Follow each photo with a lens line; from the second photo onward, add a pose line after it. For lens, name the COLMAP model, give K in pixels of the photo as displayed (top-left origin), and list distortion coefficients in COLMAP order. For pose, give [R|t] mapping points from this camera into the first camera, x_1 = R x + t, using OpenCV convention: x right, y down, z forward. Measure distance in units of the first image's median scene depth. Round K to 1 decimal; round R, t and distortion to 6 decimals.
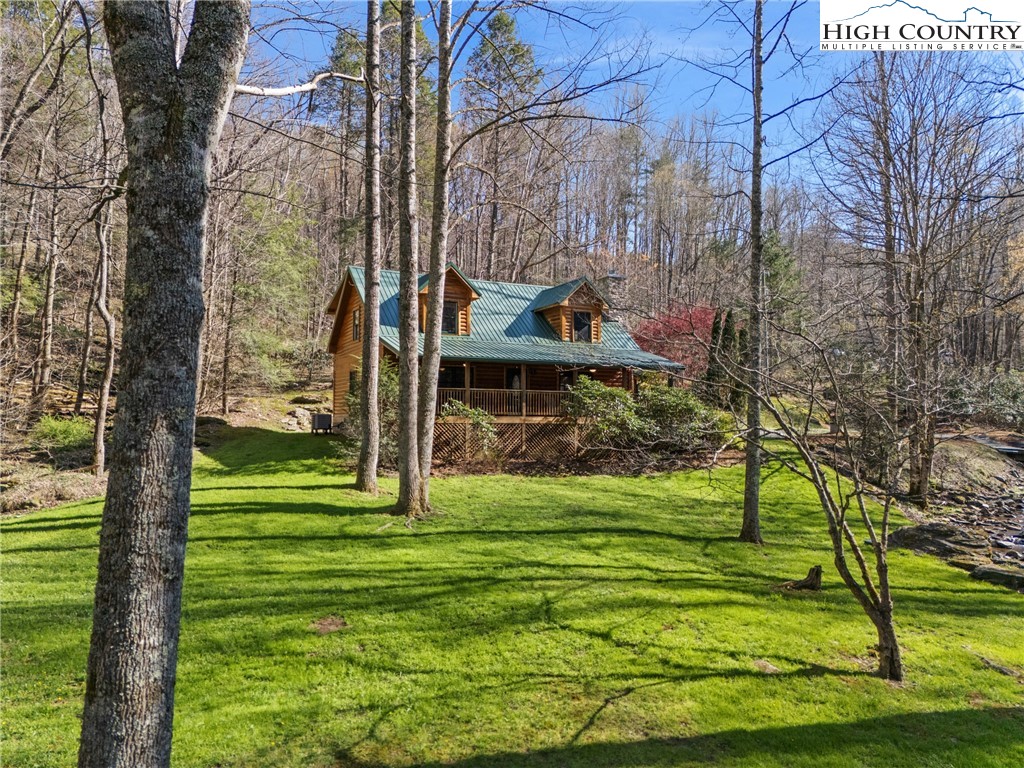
lens RADIAL K [[720.2, 0, 509.9], [0, 720.2, 382.3], [0, 0, 1]] dist [0.014535, 0.002721]
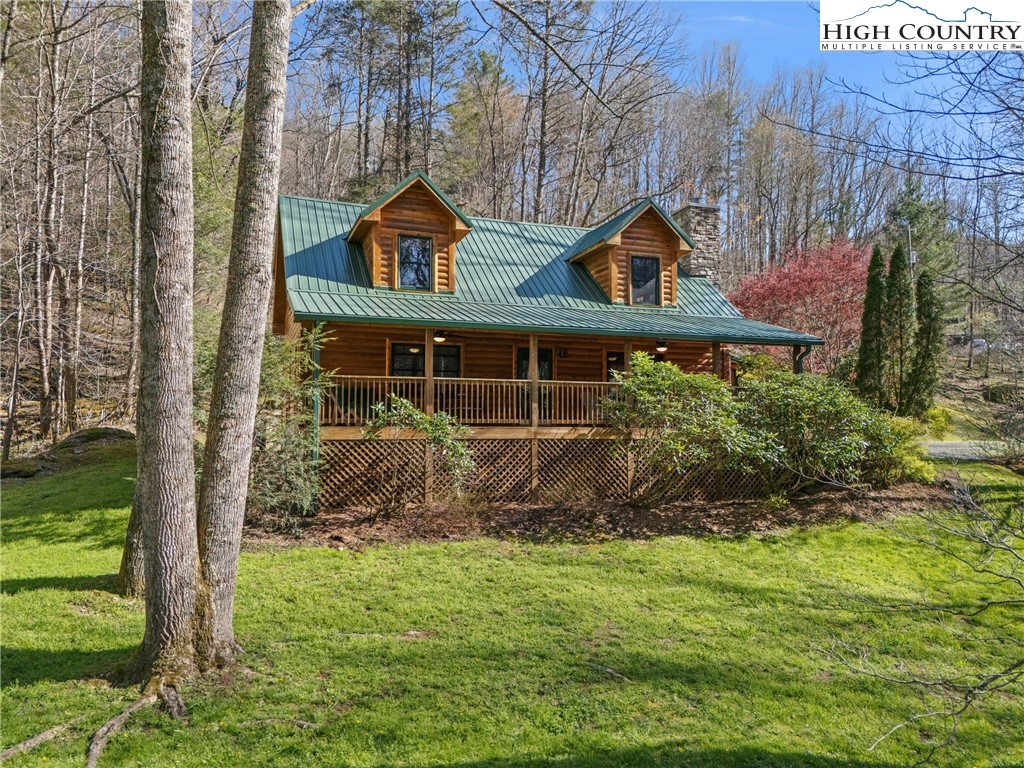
lens RADIAL K [[720.2, 0, 515.6], [0, 720.2, 384.8], [0, 0, 1]] dist [0.014535, 0.002721]
pose [[0.993536, -0.009251, -0.113139, 0.068254], [0.008417, 0.999934, -0.007848, 0.018594], [0.113204, 0.006845, 0.993548, 0.434126]]
